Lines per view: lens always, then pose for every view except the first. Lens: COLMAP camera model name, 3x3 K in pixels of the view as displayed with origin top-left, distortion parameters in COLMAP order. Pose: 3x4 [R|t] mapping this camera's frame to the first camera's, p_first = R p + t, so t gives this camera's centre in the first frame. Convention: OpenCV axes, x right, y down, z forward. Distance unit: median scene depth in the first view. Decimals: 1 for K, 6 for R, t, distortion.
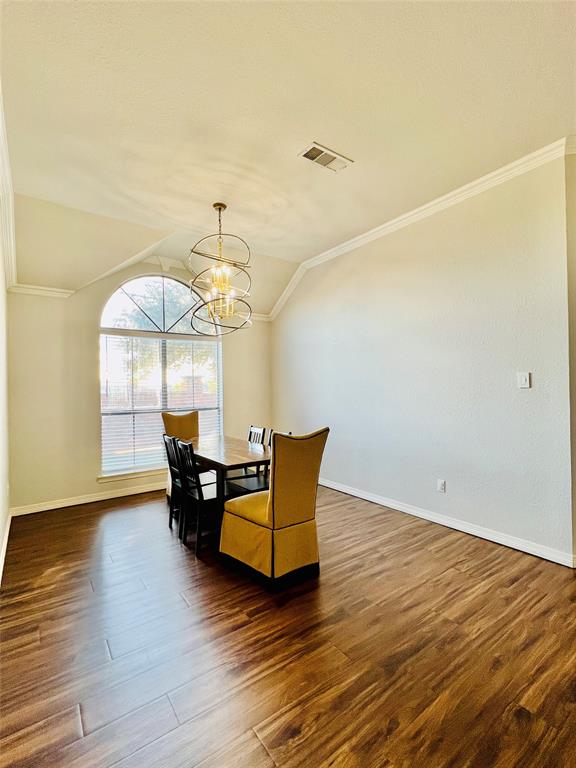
lens RADIAL K [[348.3, 0, 288.5], [0, 348.3, 385.7], [0, 0, 1]] dist [-0.002630, 0.001010]
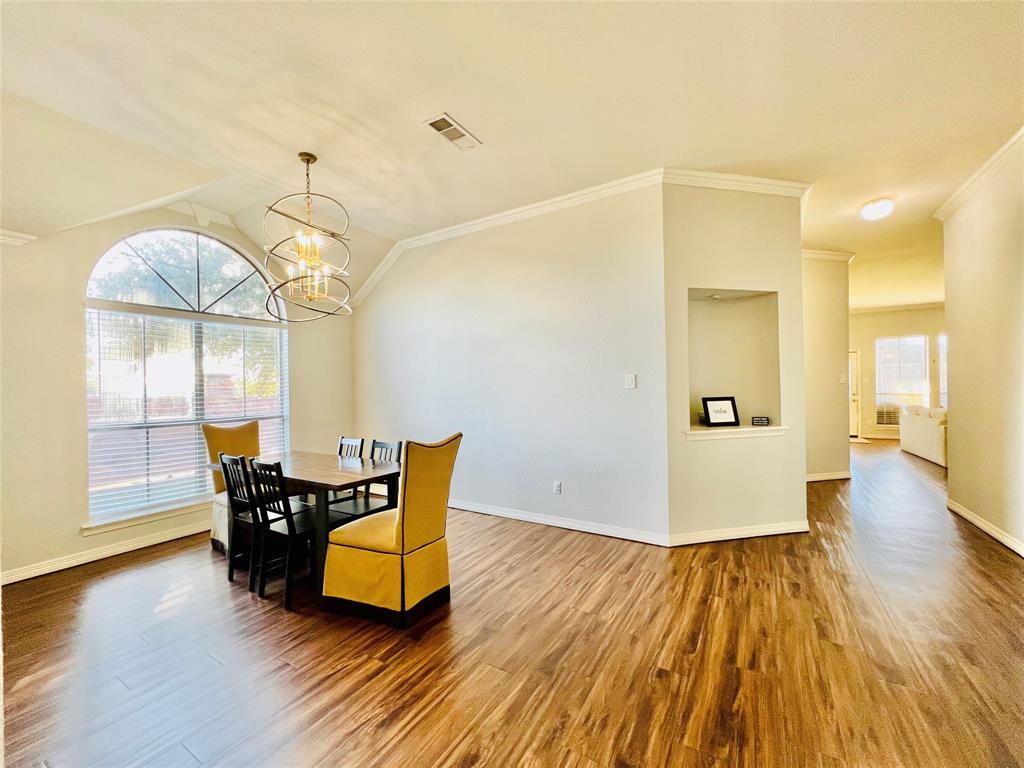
lens RADIAL K [[408.1, 0, 510.0], [0, 408.1, 385.7], [0, 0, 1]] dist [-0.002059, 0.000632]
pose [[0.920736, 0.000945, 0.390186, -0.159814], [0.000860, 0.999990, -0.004451, 0.003082], [-0.390186, 0.004434, 0.920726, -0.021131]]
